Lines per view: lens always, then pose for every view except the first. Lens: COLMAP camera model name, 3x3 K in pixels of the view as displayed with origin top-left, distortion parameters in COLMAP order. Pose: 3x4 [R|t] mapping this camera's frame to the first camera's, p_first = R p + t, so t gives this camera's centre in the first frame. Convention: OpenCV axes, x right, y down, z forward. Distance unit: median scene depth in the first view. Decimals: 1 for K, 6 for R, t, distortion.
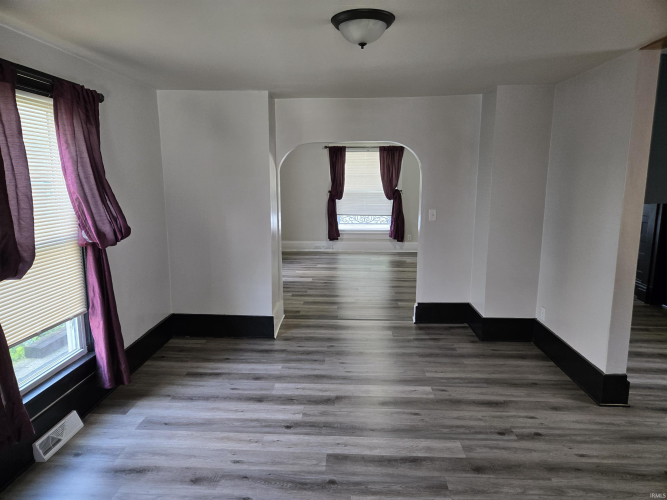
lens RADIAL K [[448.4, 0, 331.0], [0, 448.4, 245.1], [0, 0, 1]] dist [0.054622, -0.013260]
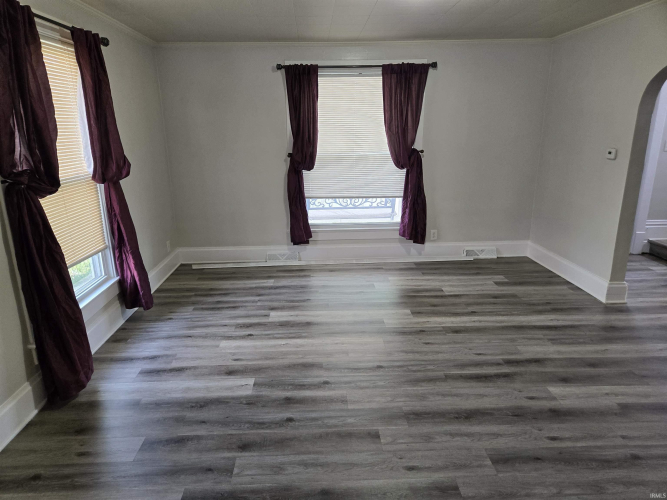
lens RADIAL K [[448.4, 0, 335.5], [0, 448.4, 253.2], [0, 0, 1]] dist [0.054622, -0.013260]
pose [[0.996065, -0.035062, 0.081393, 0.003075], [0.024012, 0.990828, 0.132978, -0.072892], [-0.085309, -0.130500, 0.987771, 0.448445]]
